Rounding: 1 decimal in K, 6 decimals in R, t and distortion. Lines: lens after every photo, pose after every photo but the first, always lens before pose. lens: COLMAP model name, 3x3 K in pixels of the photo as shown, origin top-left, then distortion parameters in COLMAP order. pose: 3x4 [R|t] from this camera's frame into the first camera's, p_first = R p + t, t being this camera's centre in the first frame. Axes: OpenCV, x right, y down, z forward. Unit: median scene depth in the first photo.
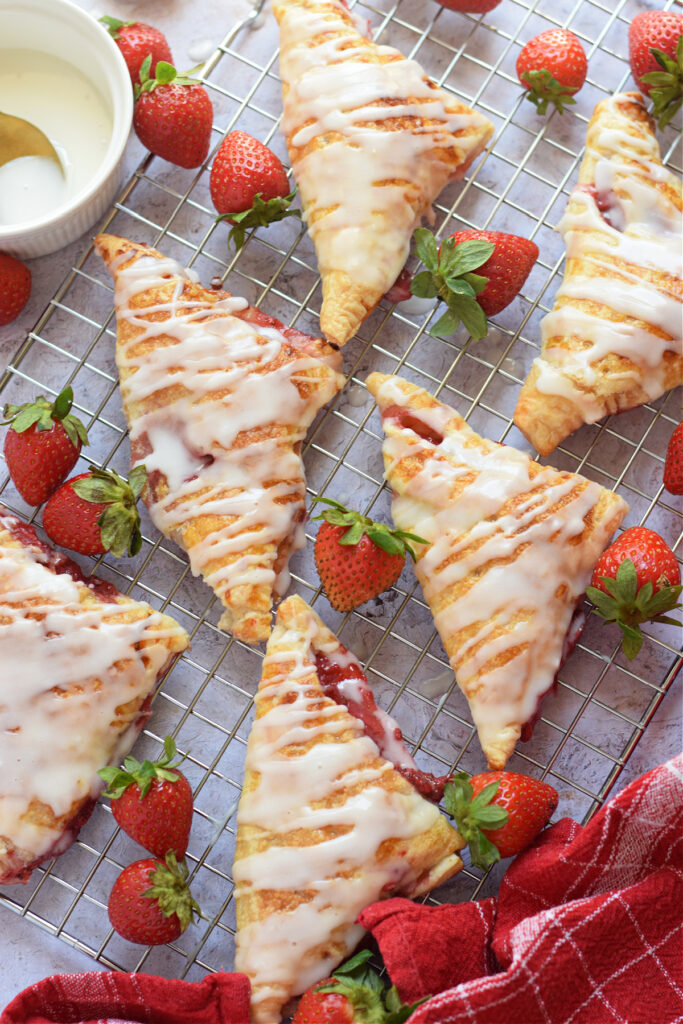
lens RADIAL K [[2504.5, 0, 341.5], [0, 2504.5, 512.0], [0, 0, 1]] dist [-0.036221, -1.517823]
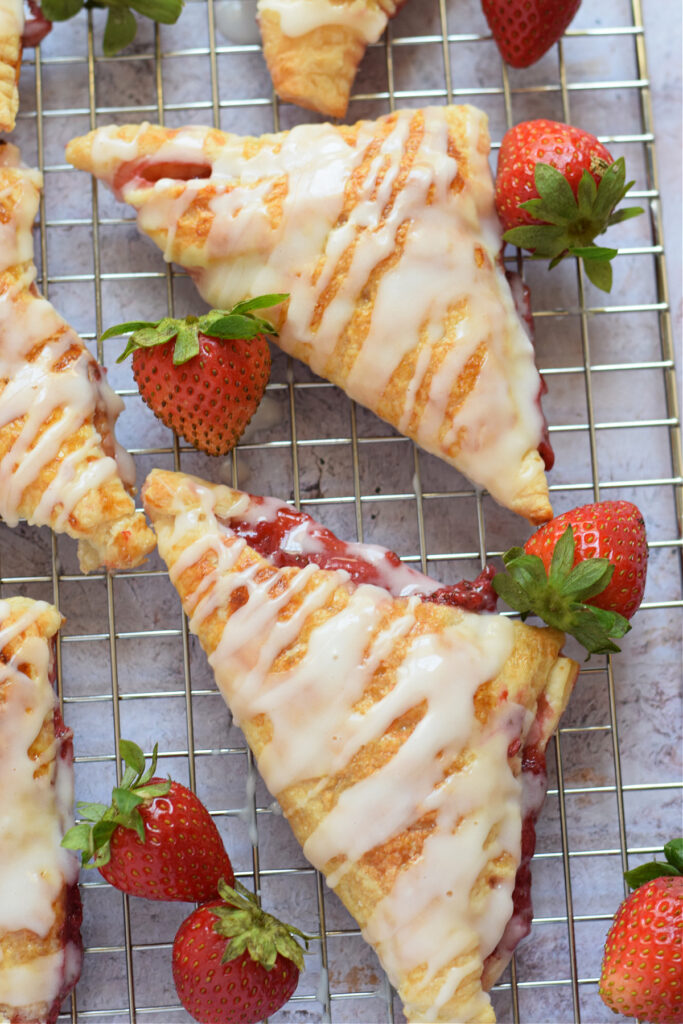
lens RADIAL K [[2504.5, 0, 341.5], [0, 2504.5, 512.0], [0, 0, 1]] dist [-0.036221, -1.517823]
pose [[0.826838, -0.536230, 0.169693, -0.099185], [0.530232, 0.843798, 0.082818, 0.013259], [-0.187597, 0.021499, 0.982011, 0.325370]]
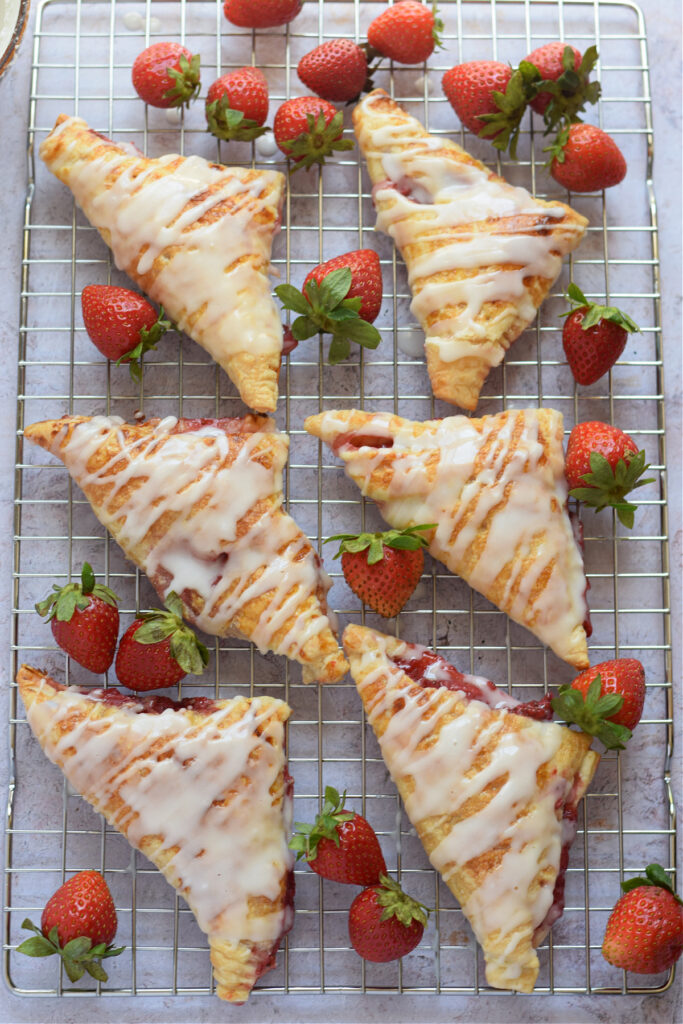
lens RADIAL K [[2504.5, 0, 341.5], [0, 2504.5, 512.0], [0, 0, 1]] dist [-0.036221, -1.517823]
pose [[0.857700, -0.487523, 0.163319, -0.183298], [0.484725, 0.872652, 0.059330, -0.080569], [-0.171446, 0.028278, 0.984788, -0.111194]]
